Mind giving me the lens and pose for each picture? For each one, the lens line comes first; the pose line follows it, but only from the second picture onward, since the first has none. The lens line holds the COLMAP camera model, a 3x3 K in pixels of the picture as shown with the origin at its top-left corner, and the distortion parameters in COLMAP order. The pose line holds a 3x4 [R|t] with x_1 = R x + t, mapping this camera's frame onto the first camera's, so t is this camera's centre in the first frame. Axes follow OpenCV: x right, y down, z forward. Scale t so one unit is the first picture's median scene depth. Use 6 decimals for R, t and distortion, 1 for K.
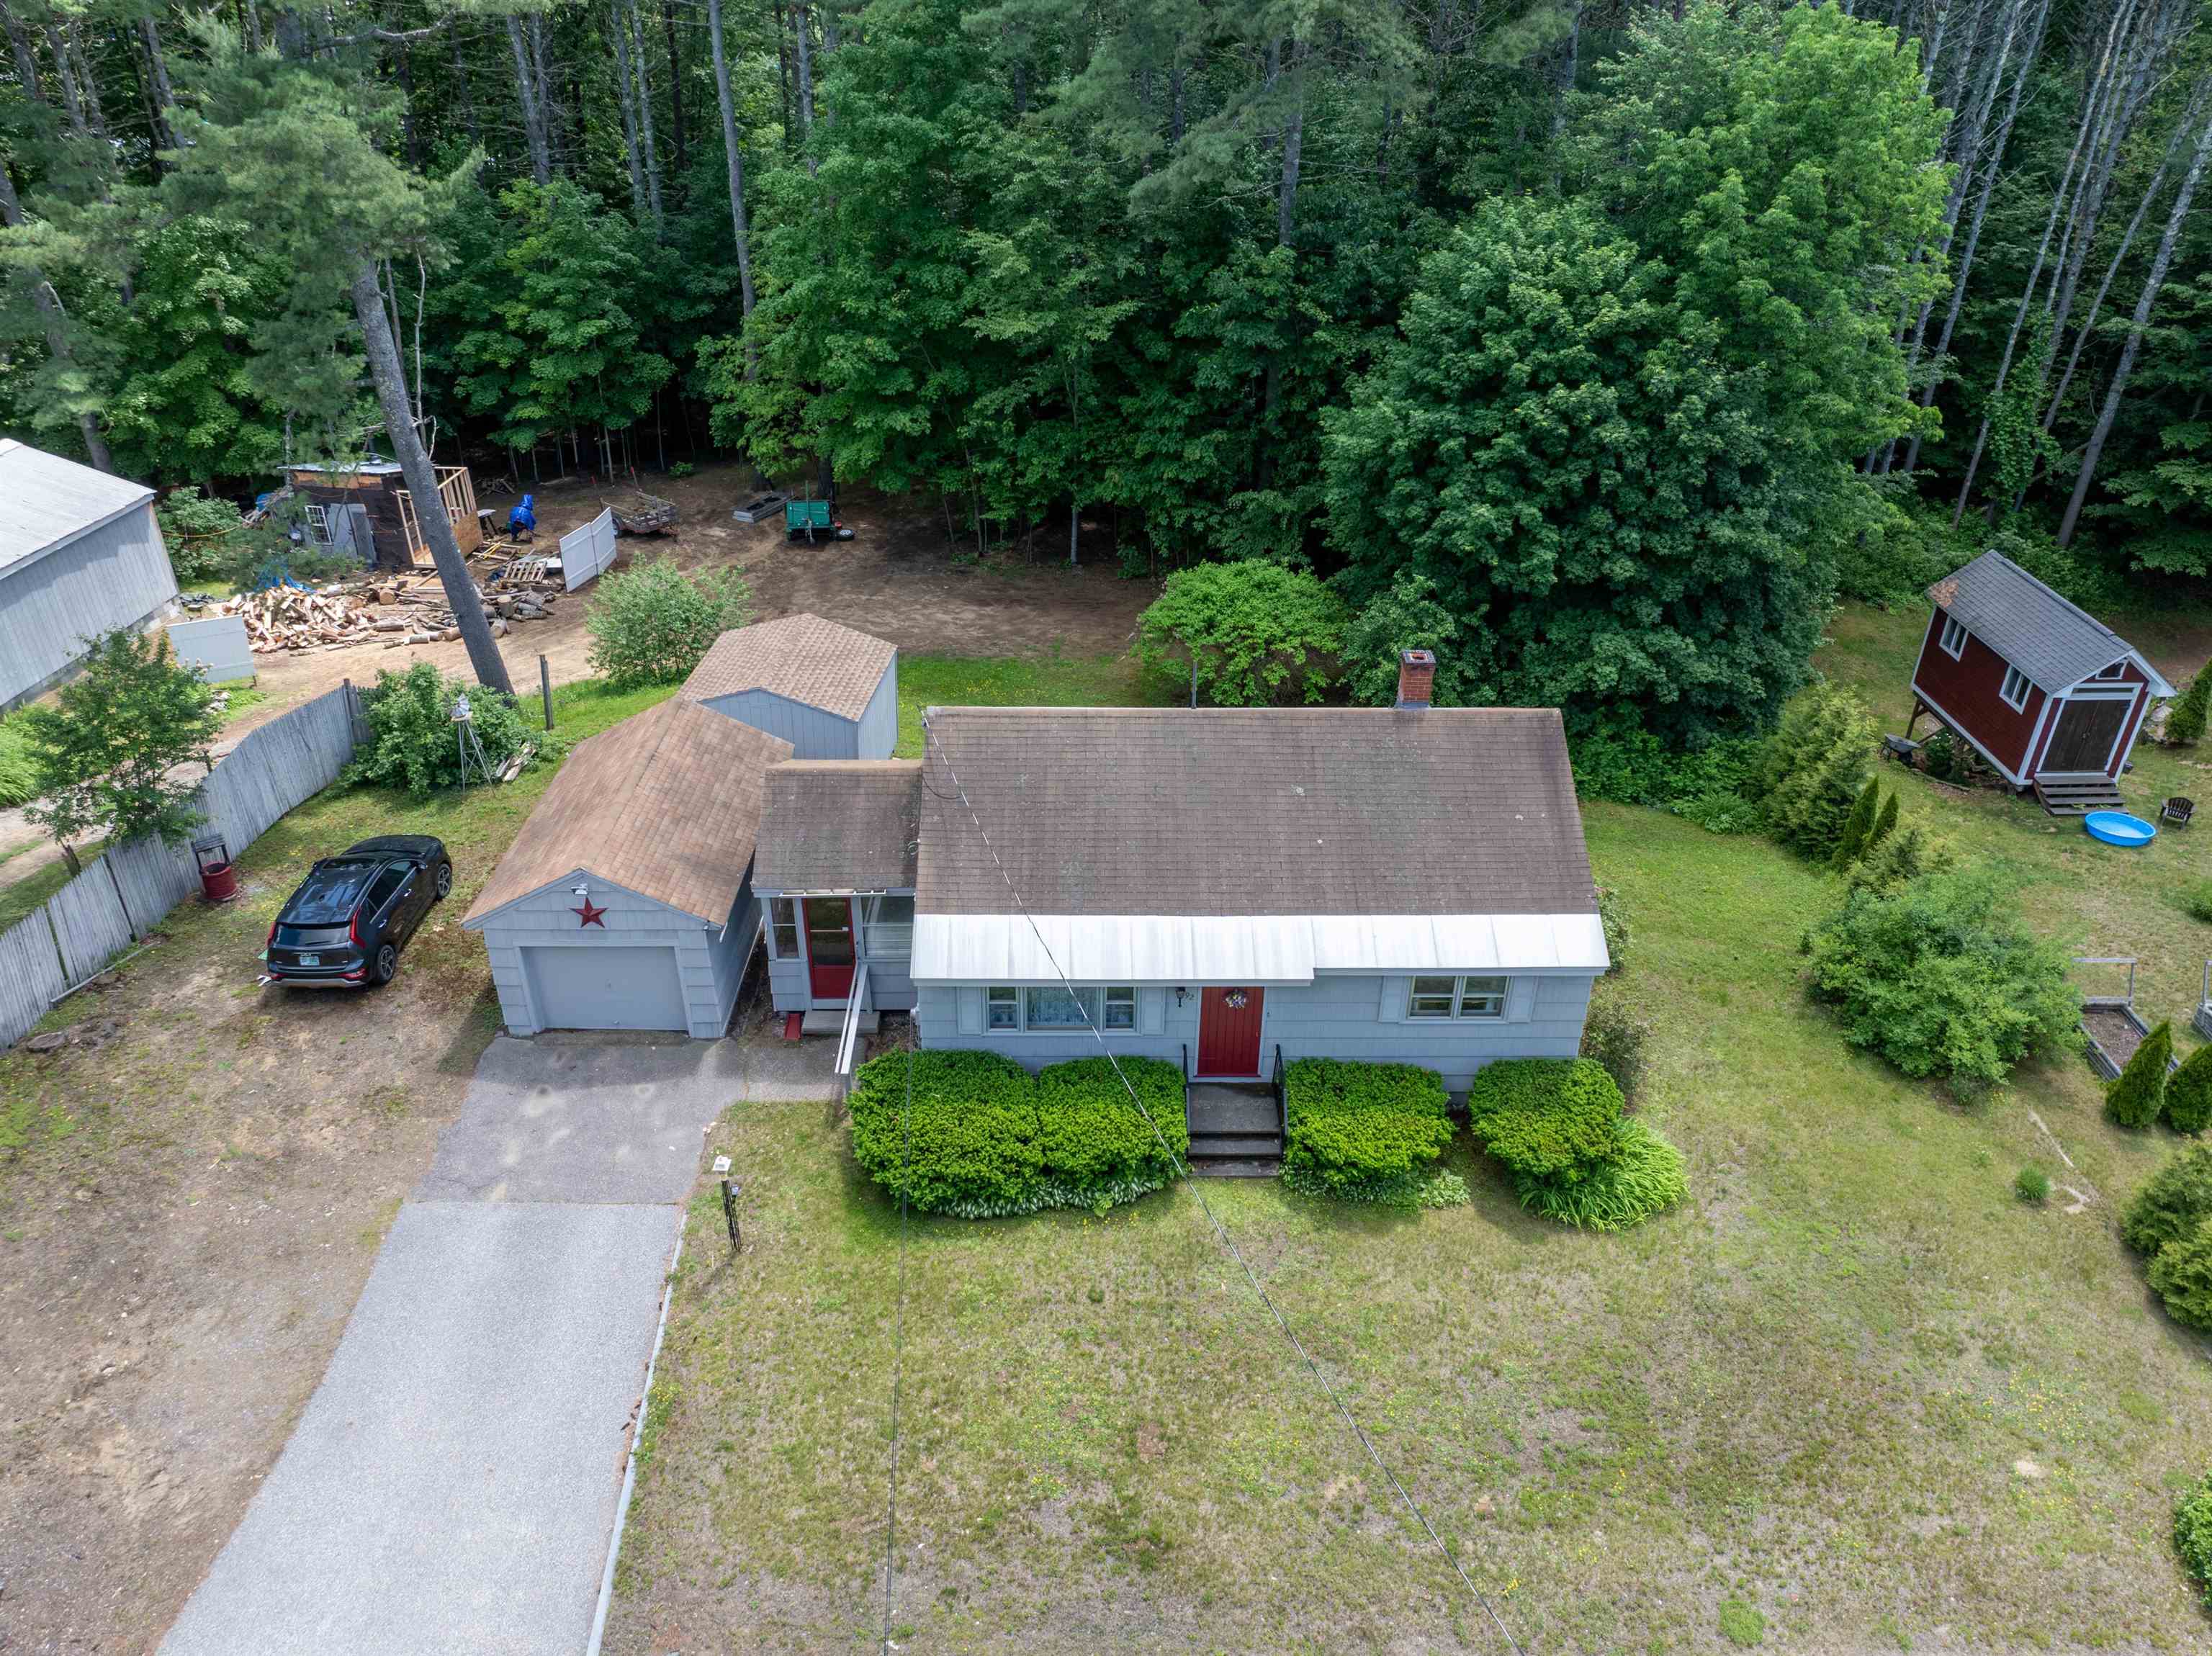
lens RADIAL K [[1559.6, 0, 1116.7], [0, 1559.6, 817.1], [0, 0, 1]] dist [-0.045894, 0.021180]
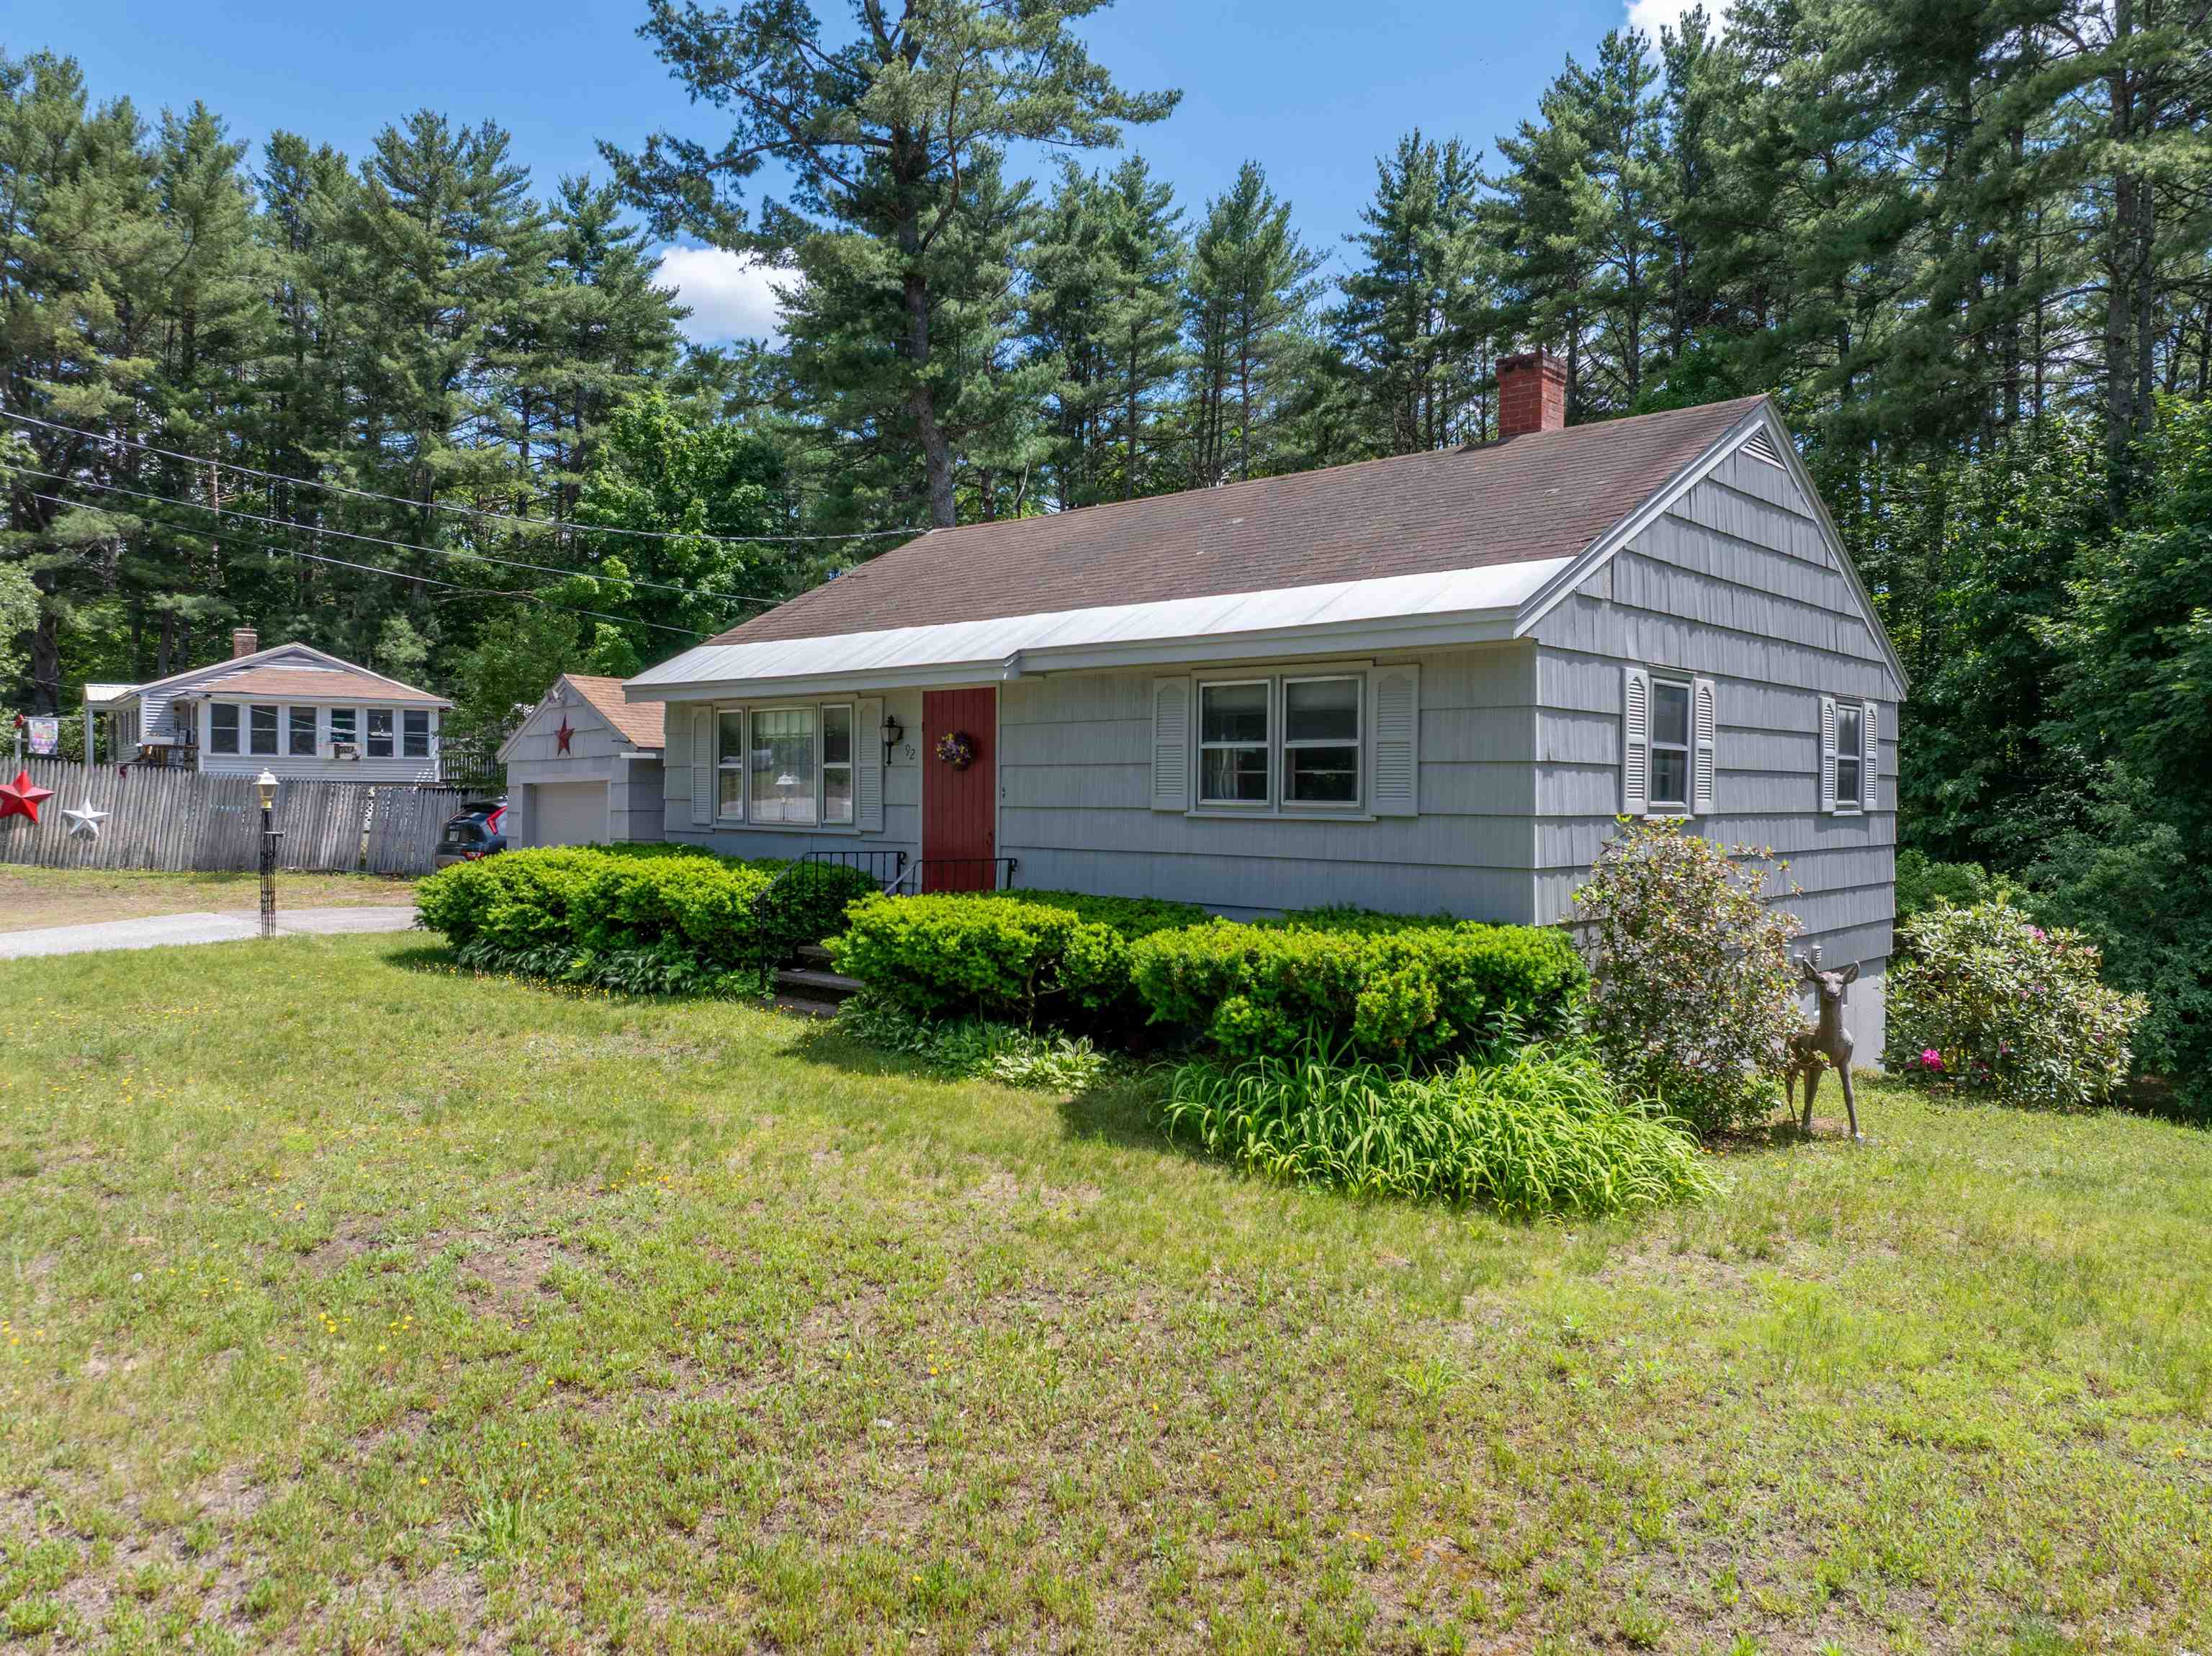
lens RADIAL K [[1559.6, 0, 1106.5], [0, 1559.6, 828.4], [0, 0, 1]] dist [-0.045894, 0.021180]
pose [[0.718832, 0.007244, -0.695147, 0.586935], [-0.353767, 0.864601, -0.356811, 0.372017], [0.598440, 0.502407, 0.624065, 0.787496]]
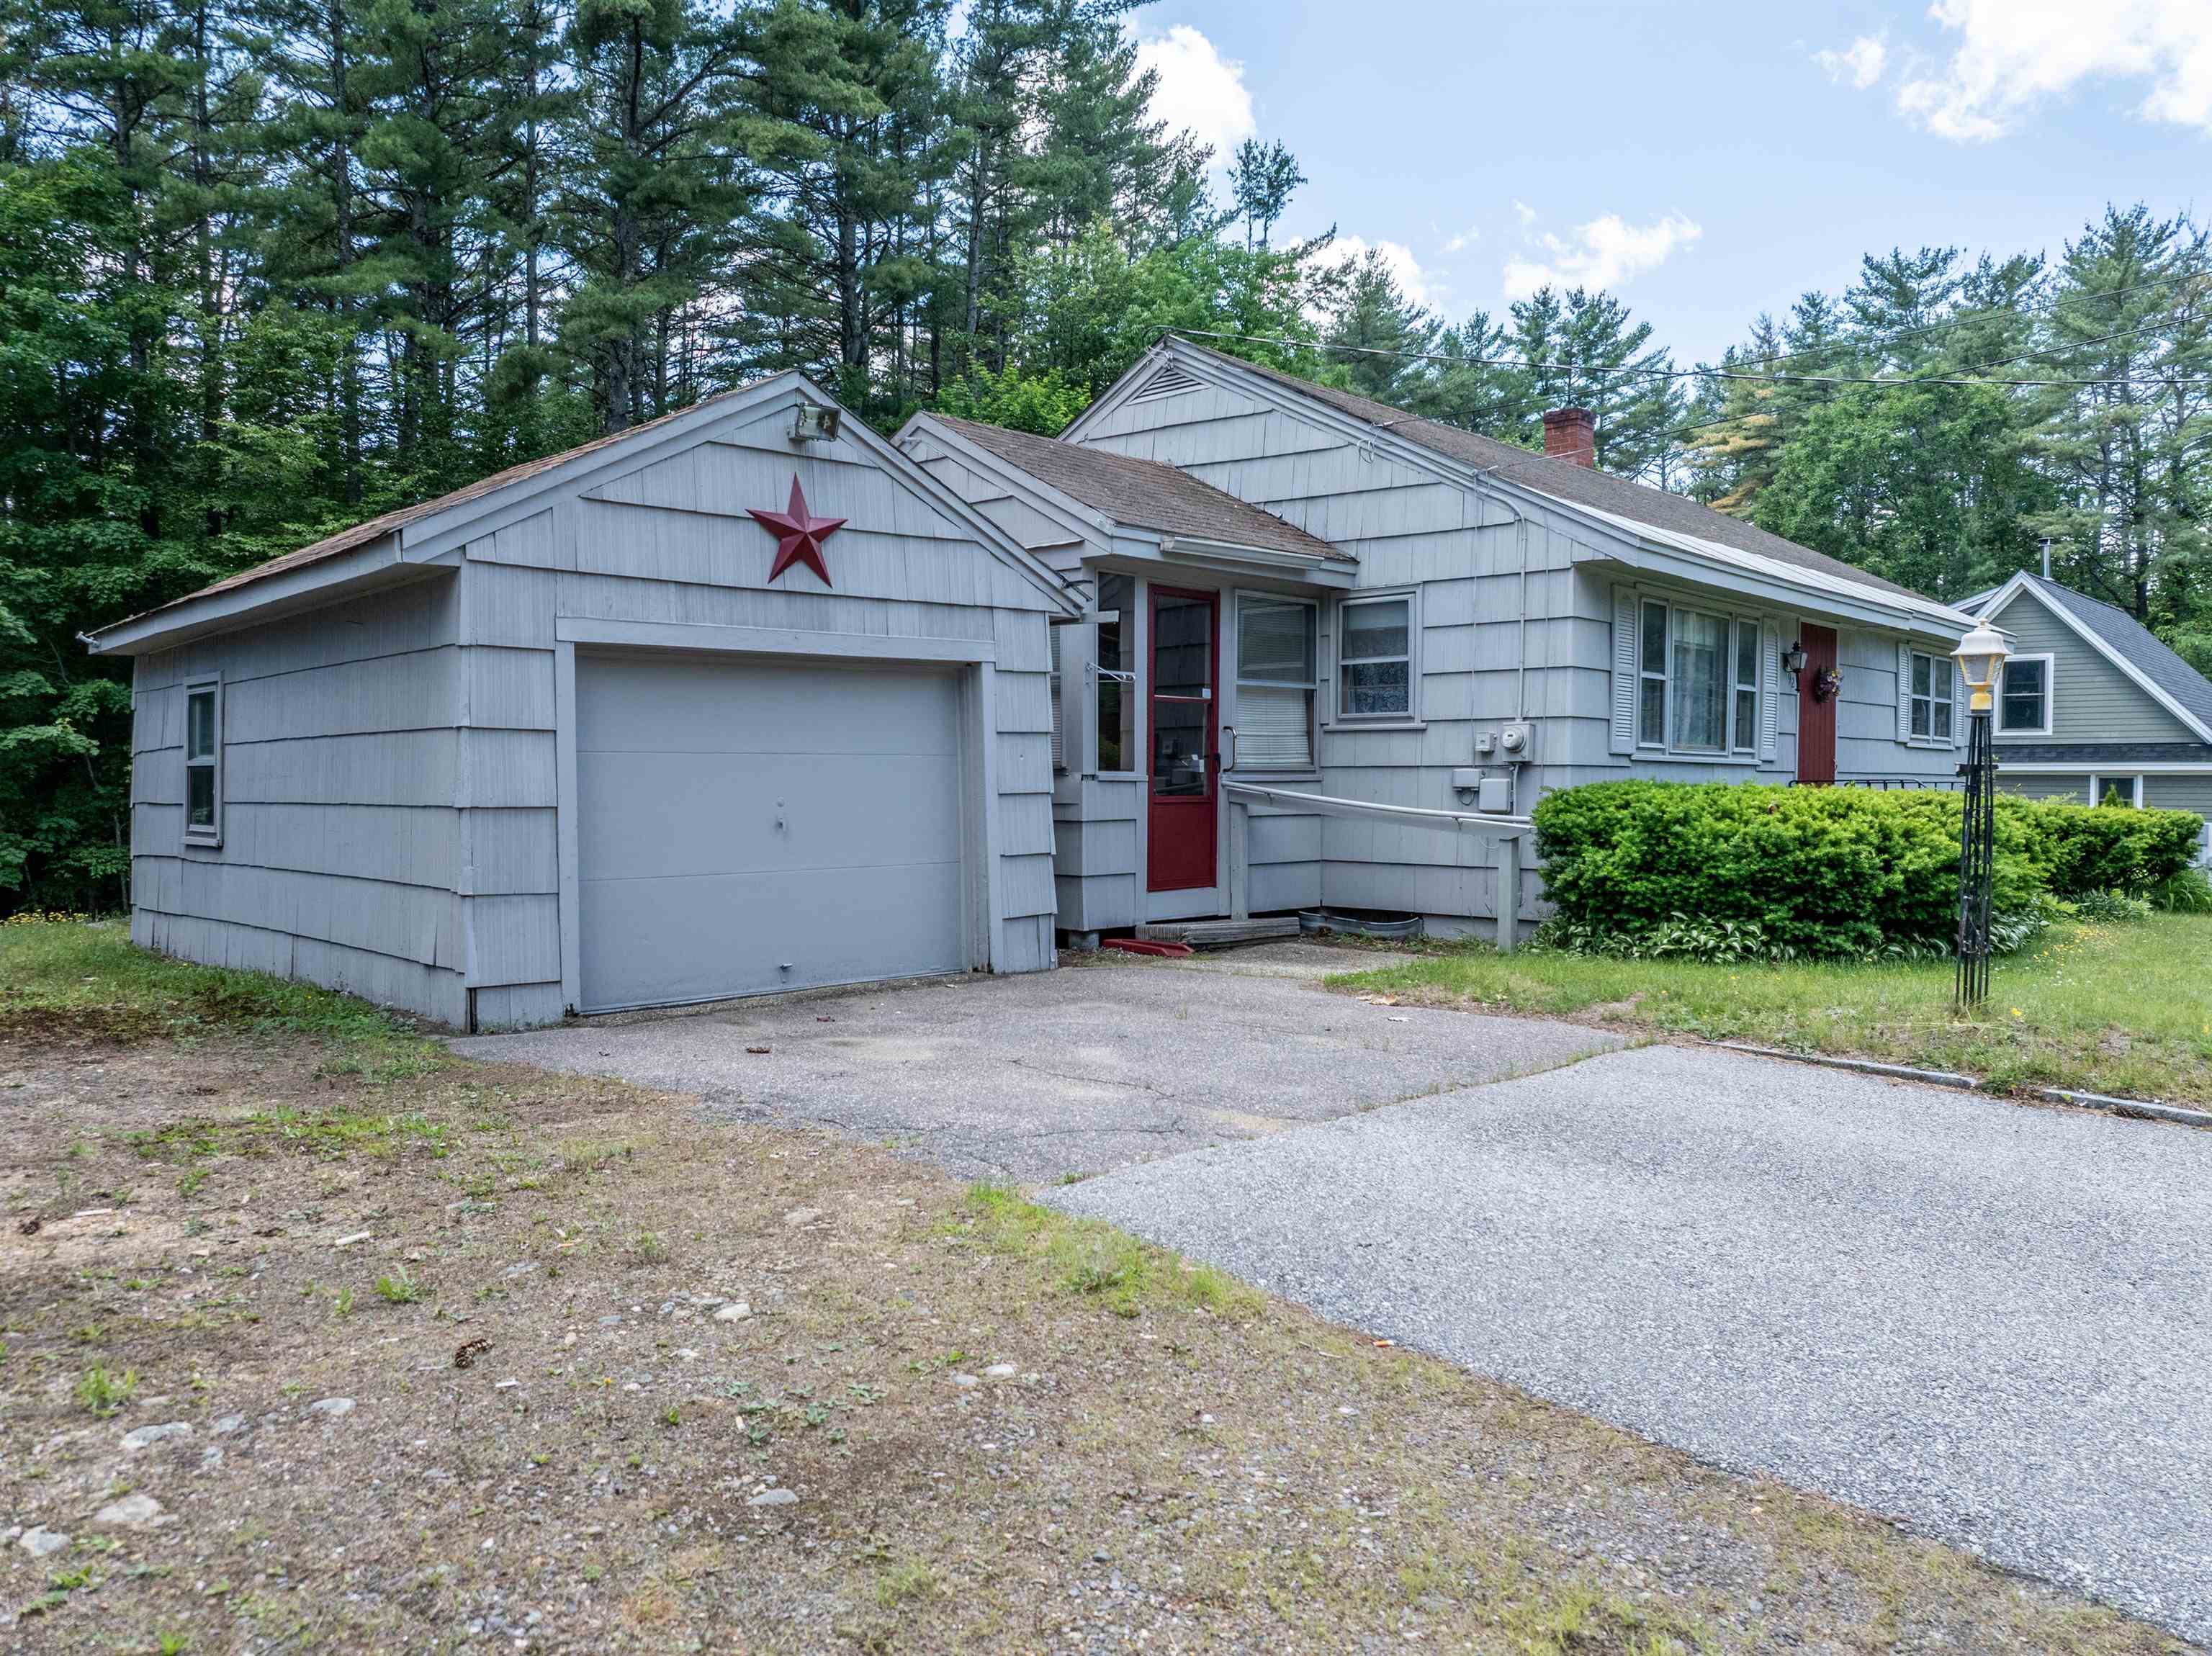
lens RADIAL K [[1559.6, 0, 1101.4], [0, 1559.6, 828.1], [0, 0, 1]] dist [-0.045894, 0.021180]
pose [[0.713340, -0.033787, 0.700003, -0.629868], [0.363948, 0.871447, -0.328820, 0.298926], [-0.598906, 0.489325, 0.633934, 0.928736]]
